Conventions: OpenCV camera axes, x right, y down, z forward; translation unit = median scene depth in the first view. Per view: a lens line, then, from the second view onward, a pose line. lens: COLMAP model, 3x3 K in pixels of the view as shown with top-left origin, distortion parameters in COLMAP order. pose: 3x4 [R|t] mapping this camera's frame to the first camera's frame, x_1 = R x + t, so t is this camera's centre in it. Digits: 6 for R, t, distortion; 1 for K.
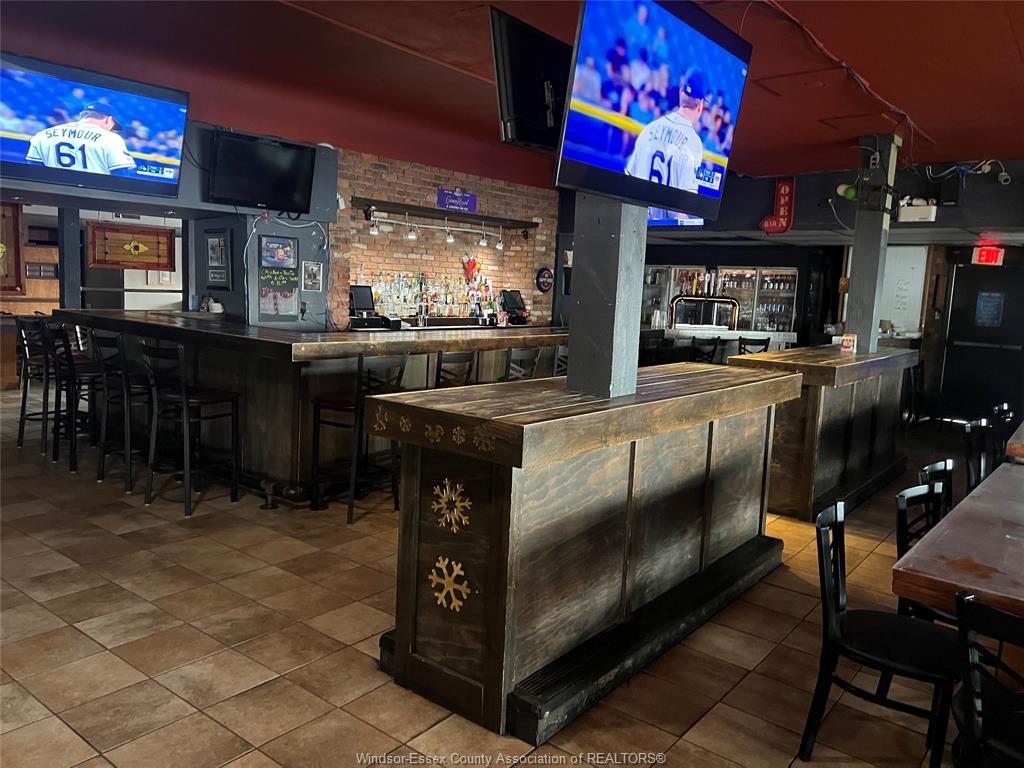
lens RADIAL K [[766.7, 0, 506.9], [0, 766.7, 383.0], [0, 0, 1]] dist [0.046172, -0.048574]
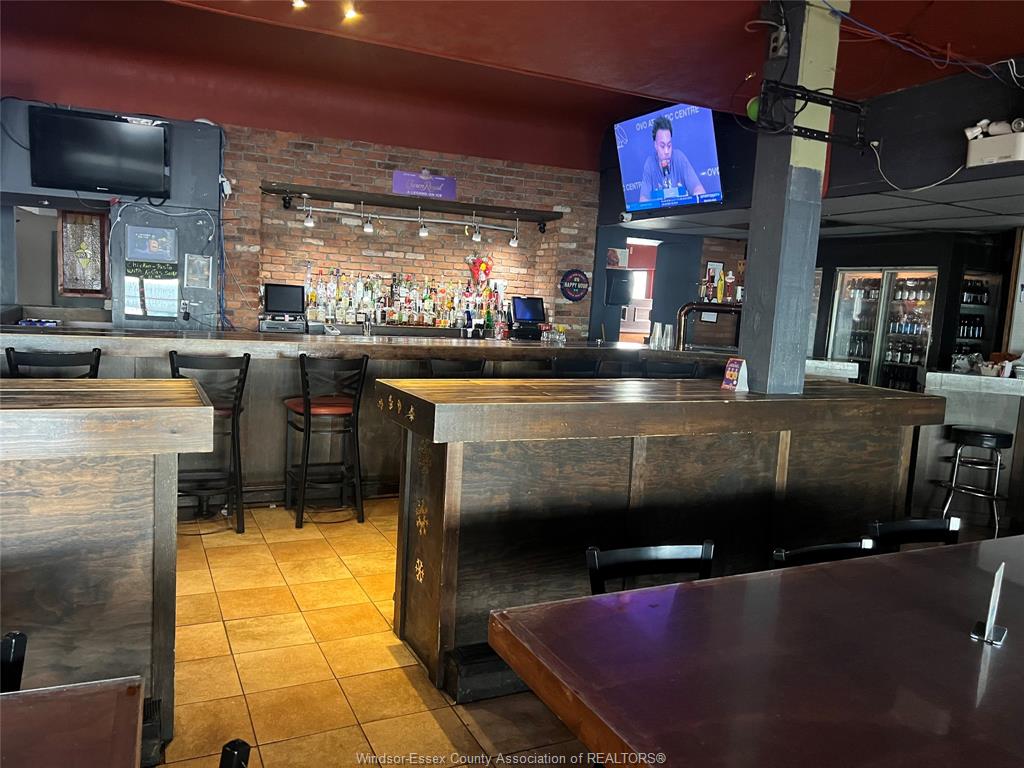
lens RADIAL K [[766.7, 0, 509.6], [0, 766.7, 384.4], [0, 0, 1]] dist [0.046172, -0.048574]
pose [[0.897607, 0.057571, -0.437021, 0.388202], [-0.071849, 0.997284, -0.016193, -0.017184], [0.434902, 0.045934, 0.899306, 0.304915]]
